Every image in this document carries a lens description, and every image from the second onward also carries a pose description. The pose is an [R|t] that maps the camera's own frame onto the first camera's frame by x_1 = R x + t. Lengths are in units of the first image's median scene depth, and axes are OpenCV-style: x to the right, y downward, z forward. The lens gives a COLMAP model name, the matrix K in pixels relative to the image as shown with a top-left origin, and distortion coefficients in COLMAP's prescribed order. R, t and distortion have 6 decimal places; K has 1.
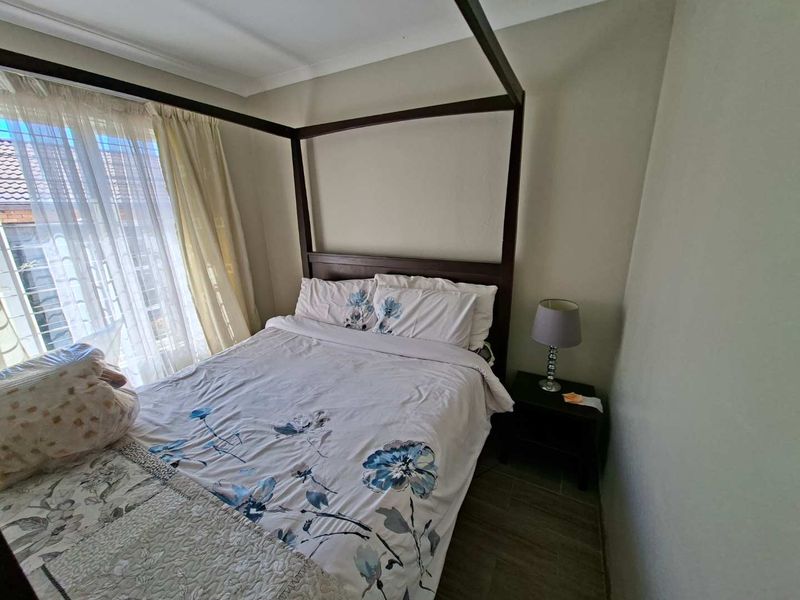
lens RADIAL K [[314.7, 0, 405.5], [0, 314.7, 297.9], [0, 0, 1]] dist [-0.002046, -0.000006]
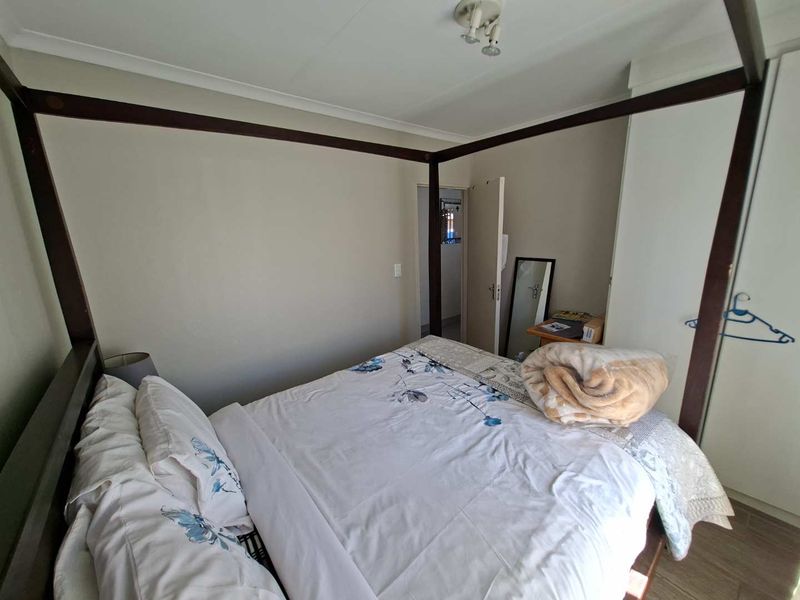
lens RADIAL K [[314.7, 0, 405.5], [0, 314.7, 297.9], [0, 0, 1]] dist [-0.002046, -0.000006]
pose [[-0.914503, -0.034734, 0.403086, -0.715813], [0.162817, 0.880472, 0.445263, -0.476420], [-0.370372, 0.472823, -0.799539, 1.587188]]
